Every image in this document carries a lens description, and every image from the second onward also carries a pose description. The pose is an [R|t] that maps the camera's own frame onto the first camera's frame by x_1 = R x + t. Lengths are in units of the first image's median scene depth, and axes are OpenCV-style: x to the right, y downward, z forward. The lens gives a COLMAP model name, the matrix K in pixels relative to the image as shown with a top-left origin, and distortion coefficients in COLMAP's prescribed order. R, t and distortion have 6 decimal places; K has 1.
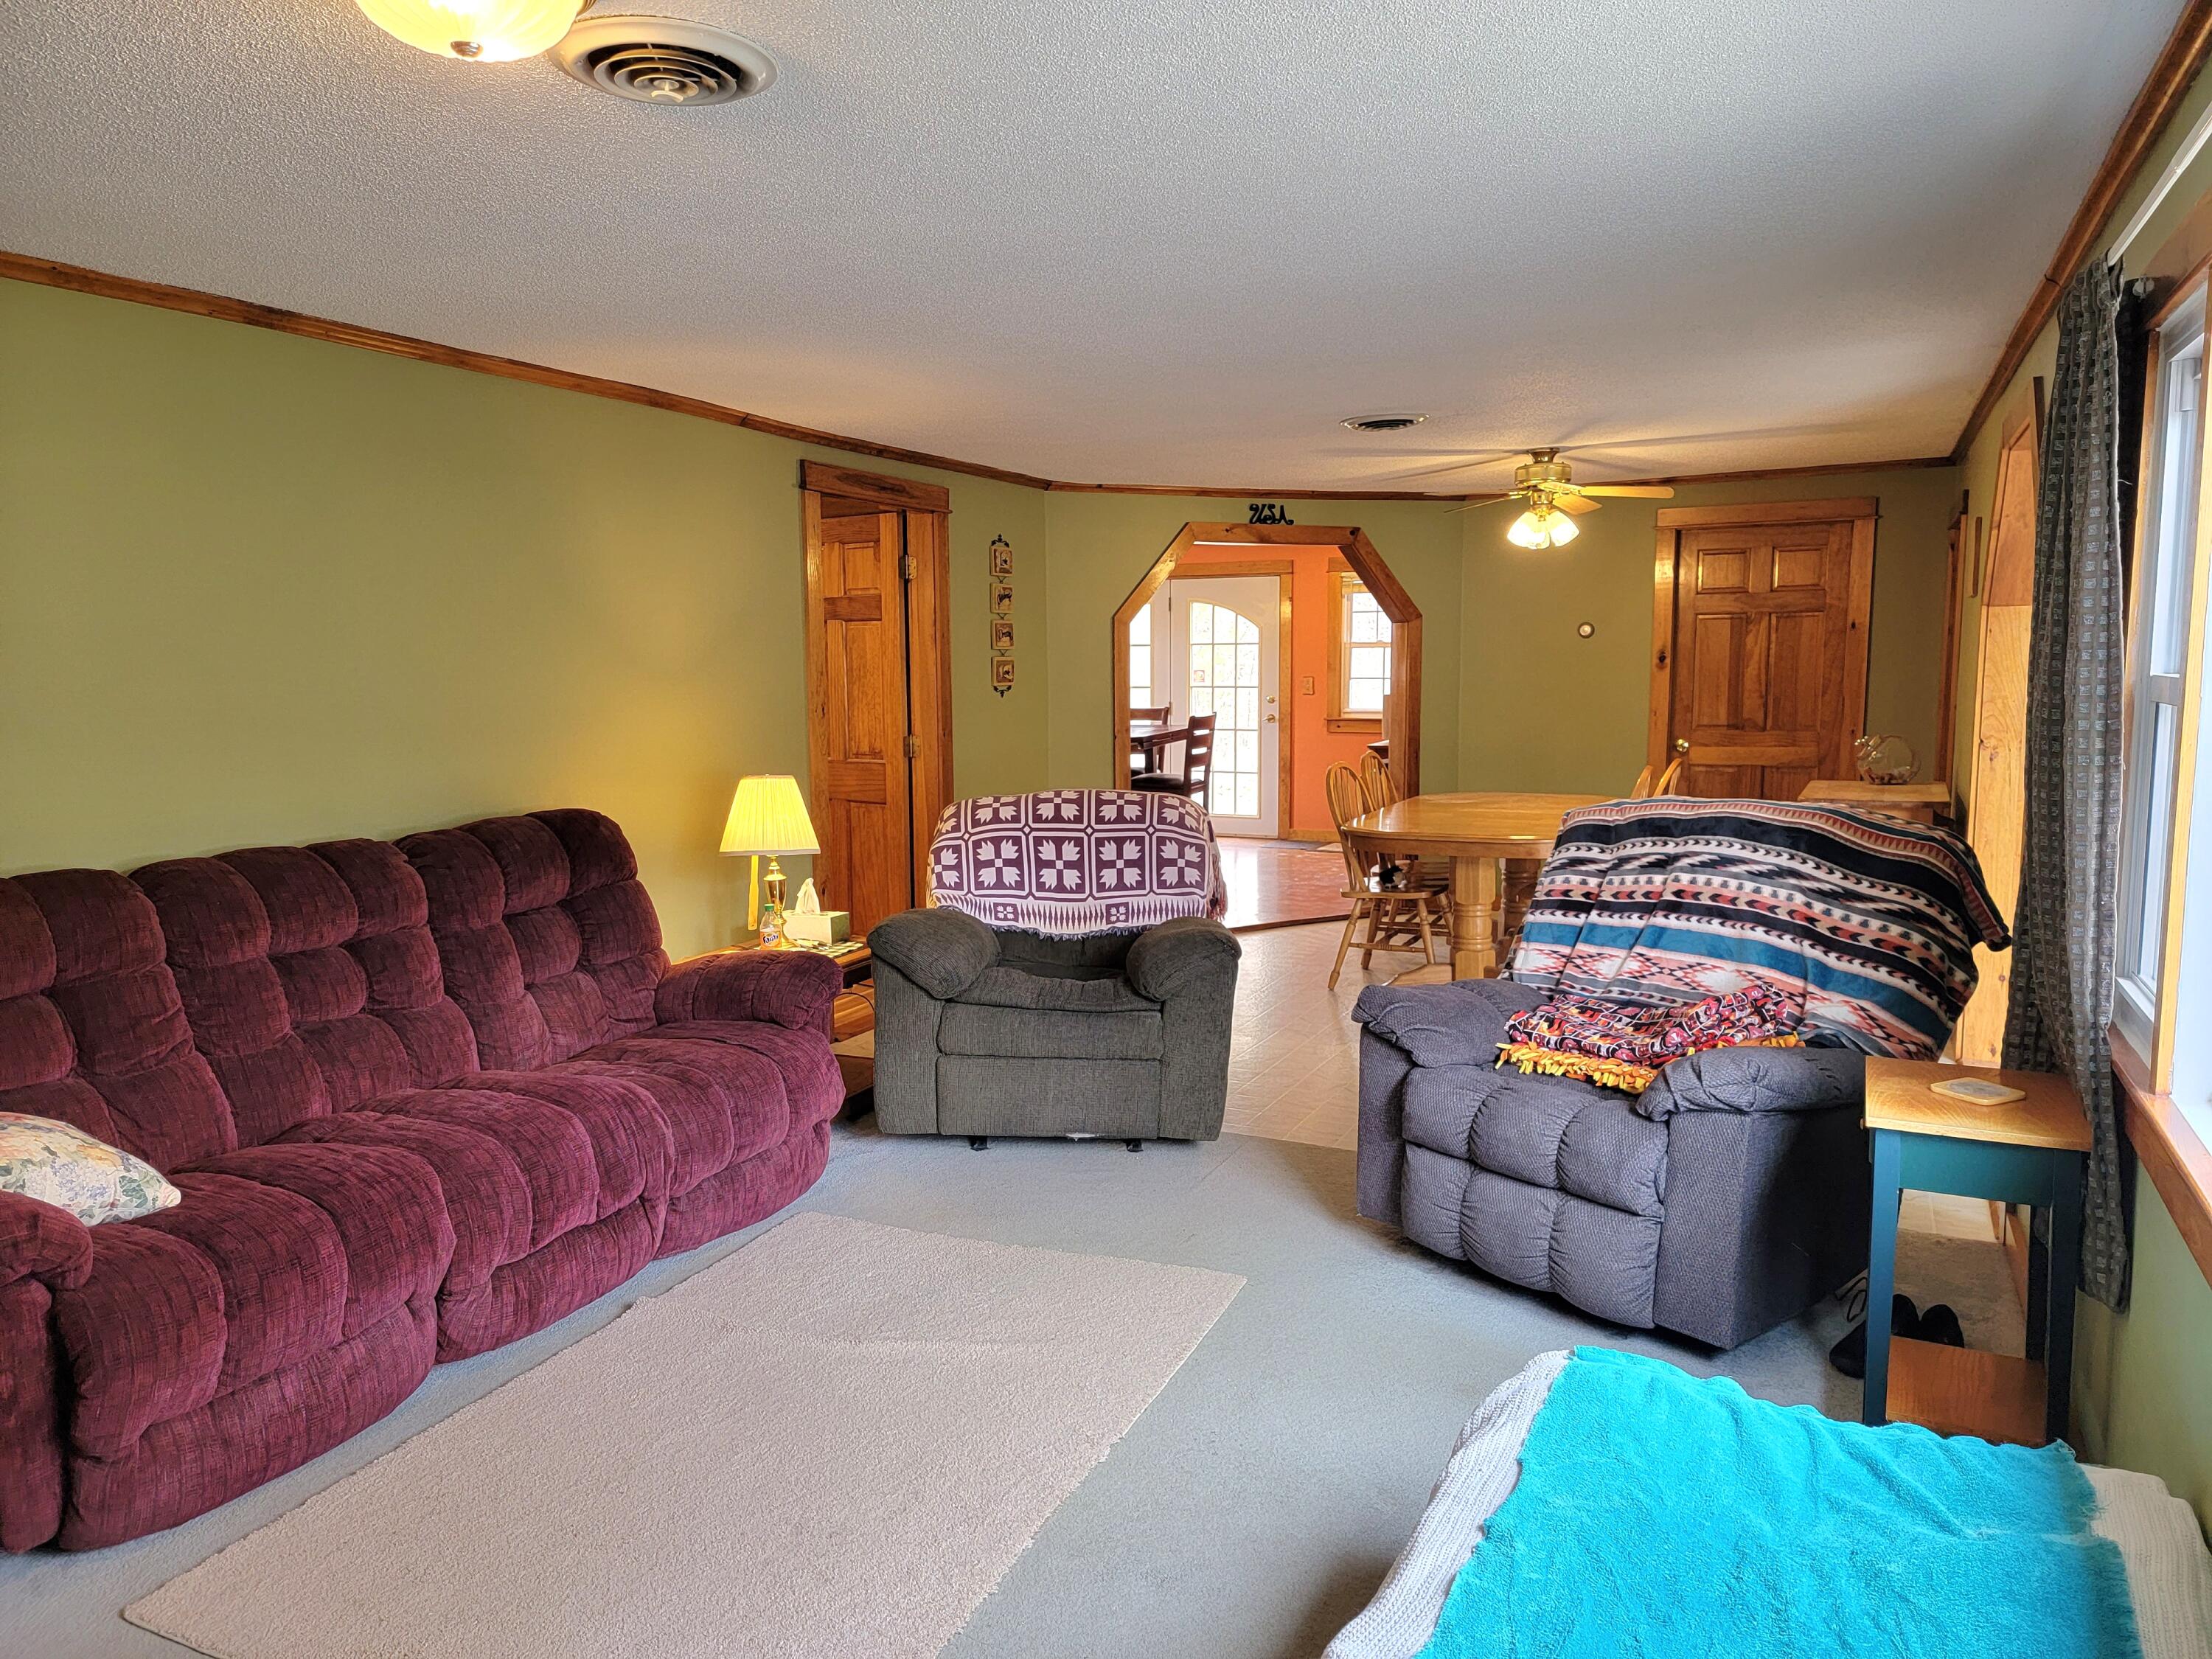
lens RADIAL K [[1496.8, 0, 1106.0], [0, 1496.8, 829.5], [0, 0, 1]] dist [0.079853, -0.049091]
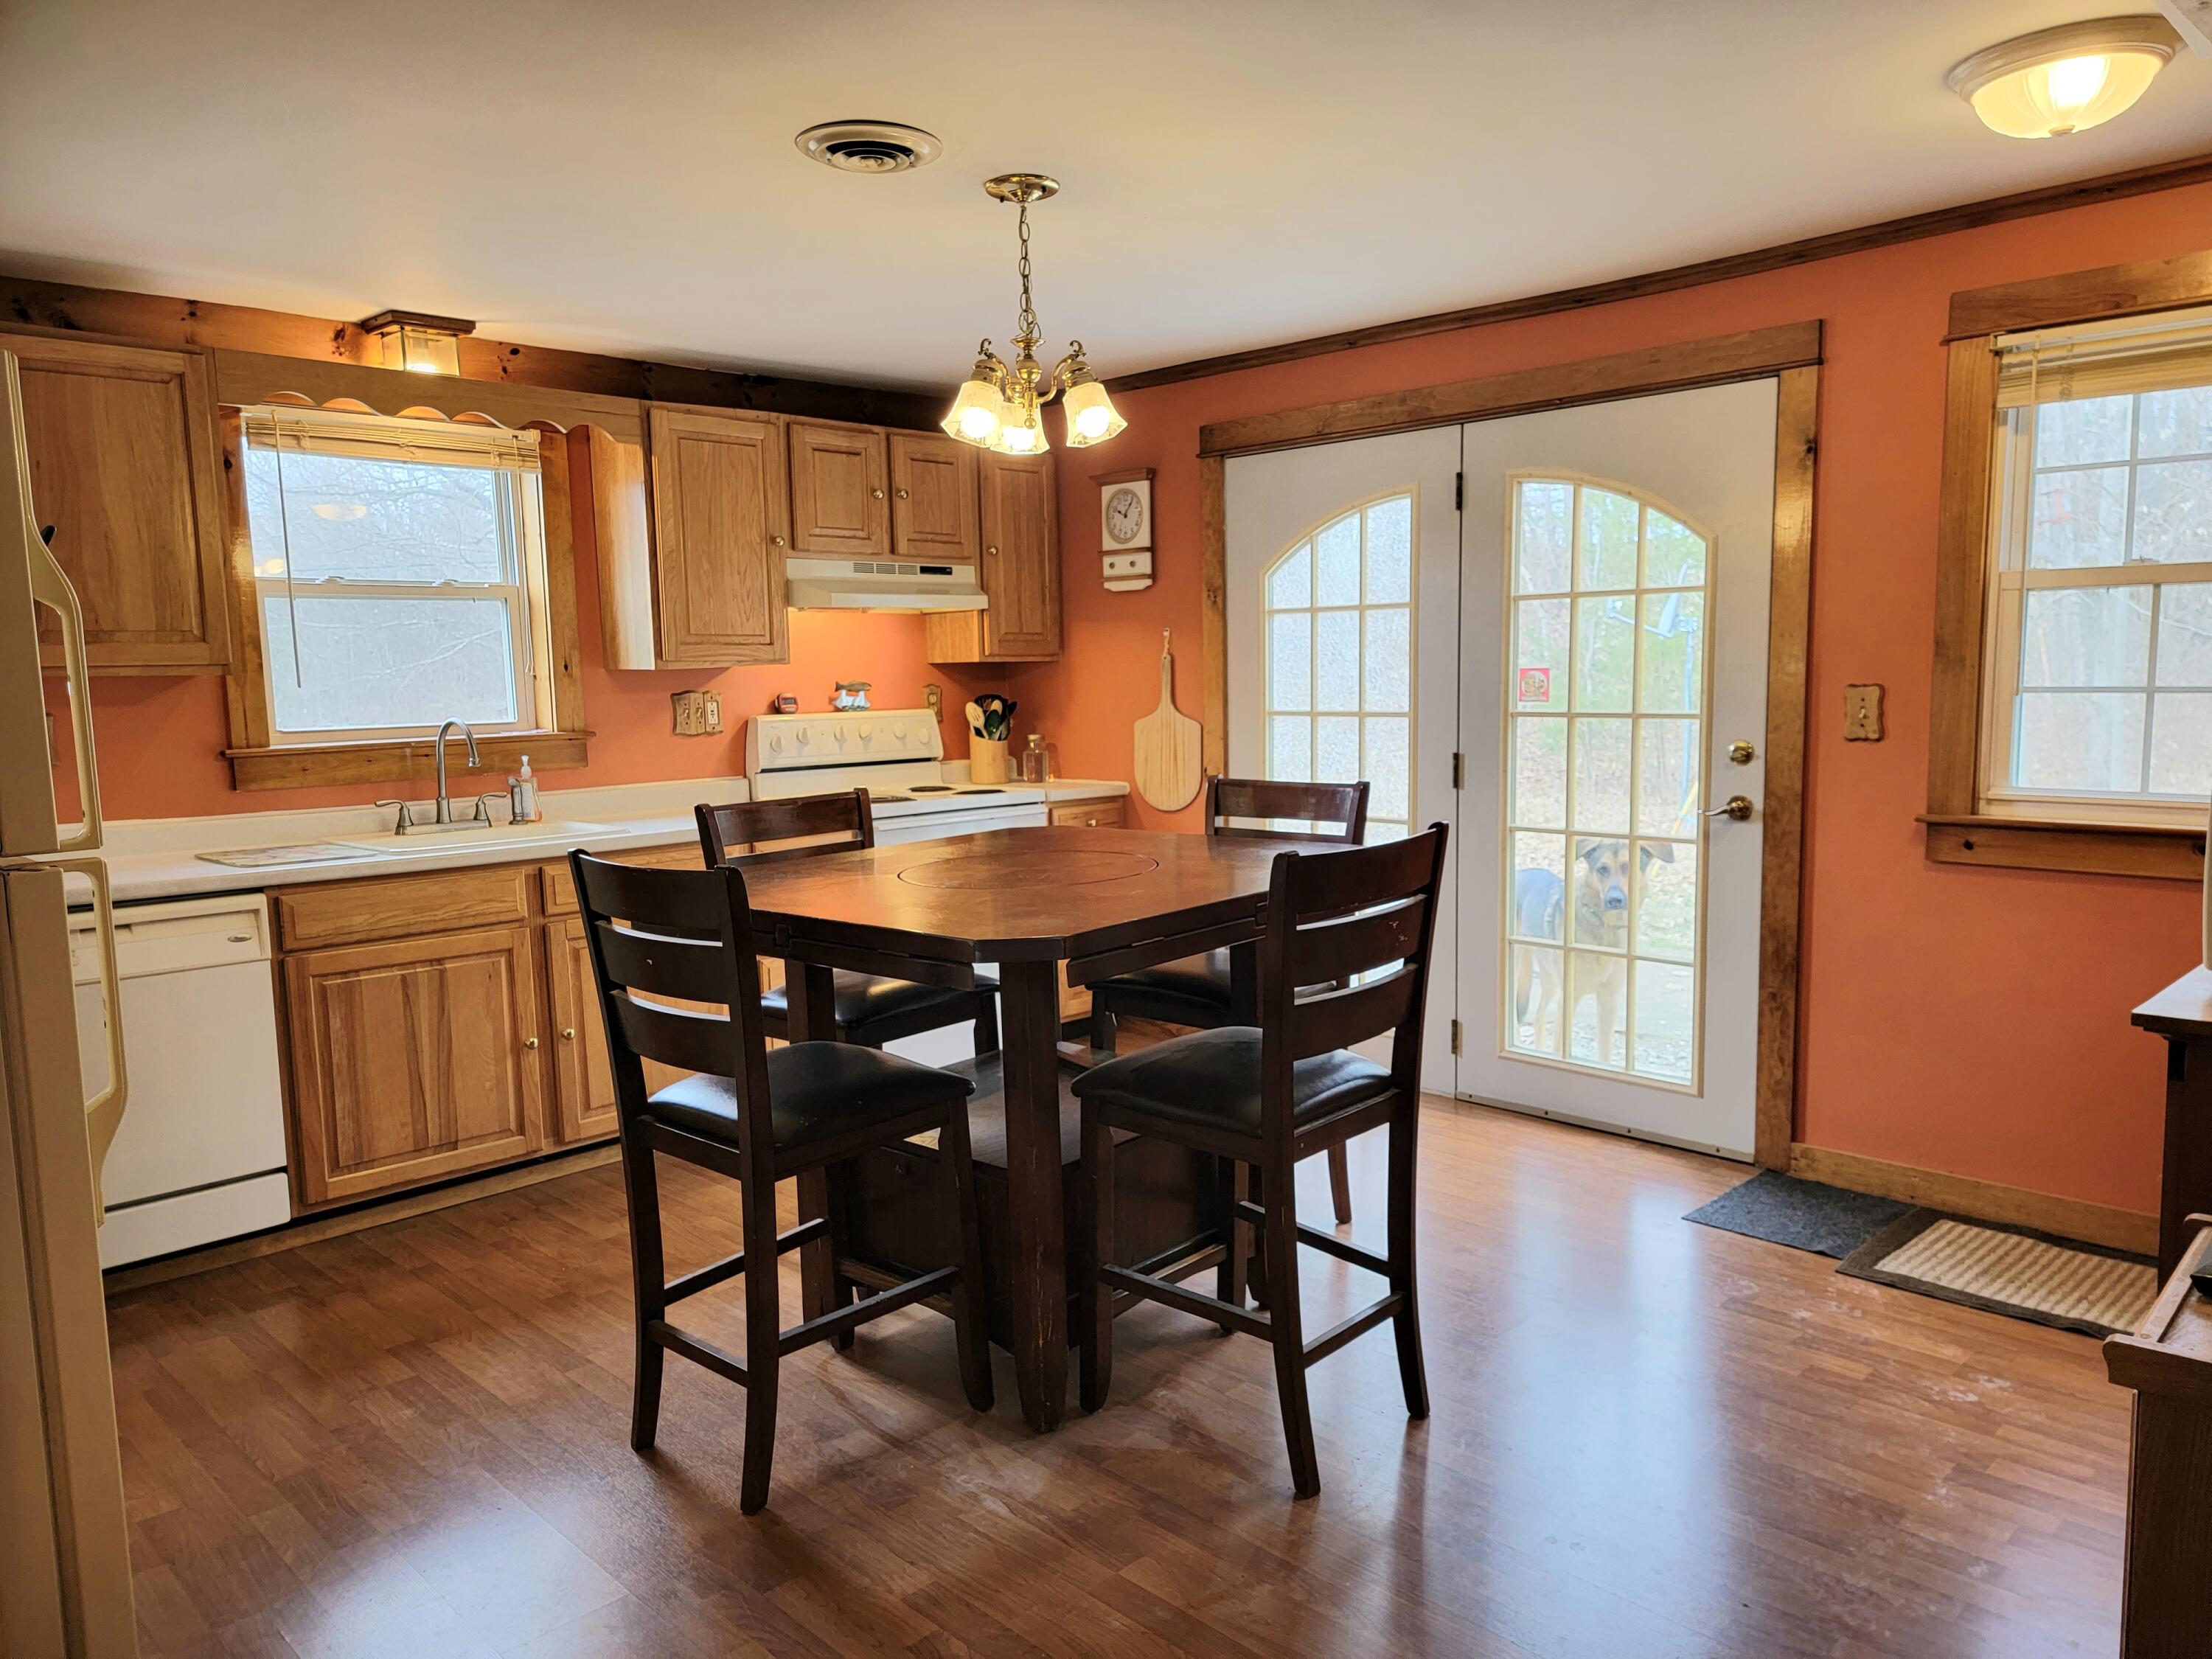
lens RADIAL K [[1544.8, 0, 1122.8], [0, 1544.8, 842.0], [0, 0, 1]] dist [0.078467, -0.060109]
pose [[0.948347, 0.028081, -0.315991, 0.134521], [-0.028514, 0.999588, 0.003254, -0.095379], [0.315952, 0.005925, 0.948757, 0.931689]]
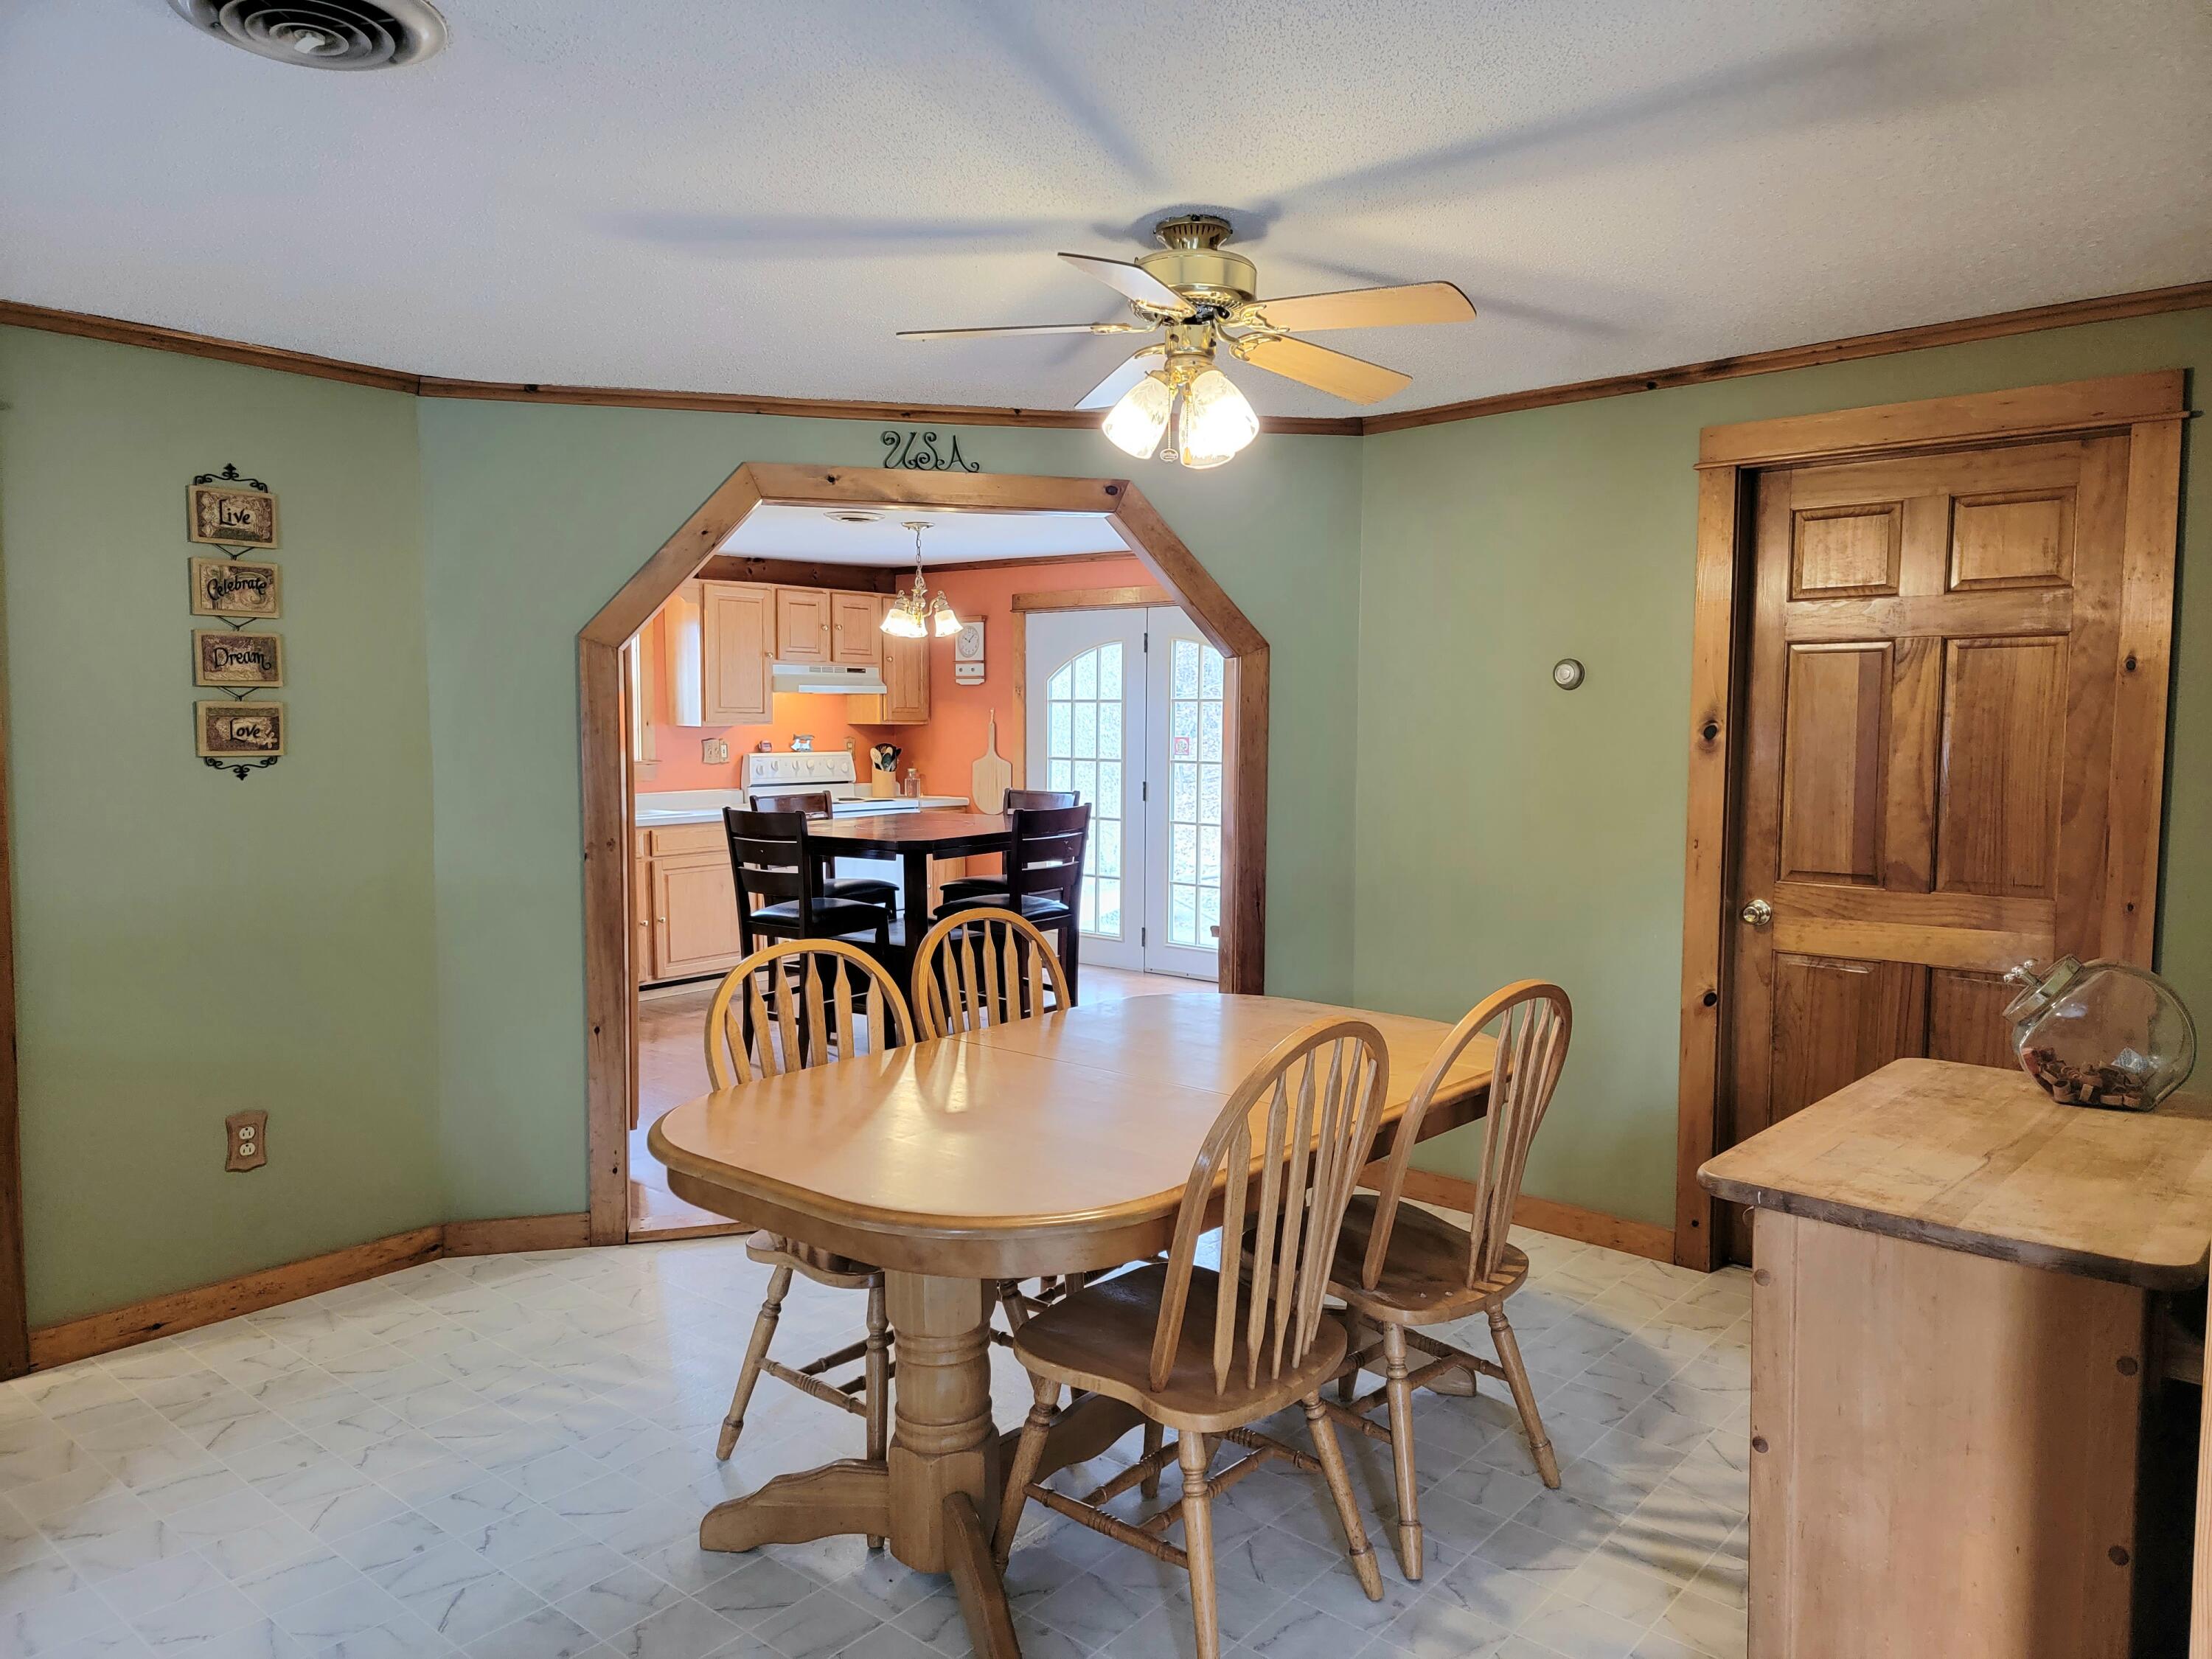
lens RADIAL K [[1534.2, 0, 1109.6], [0, 1534.2, 824.3], [0, 0, 1]] dist [0.068578, 0.000683]
pose [[0.970621, 0.031658, -0.238524, 0.303547], [-0.042738, 0.998227, -0.041425, -0.054912], [0.236789, 0.050402, 0.970253, 0.475913]]
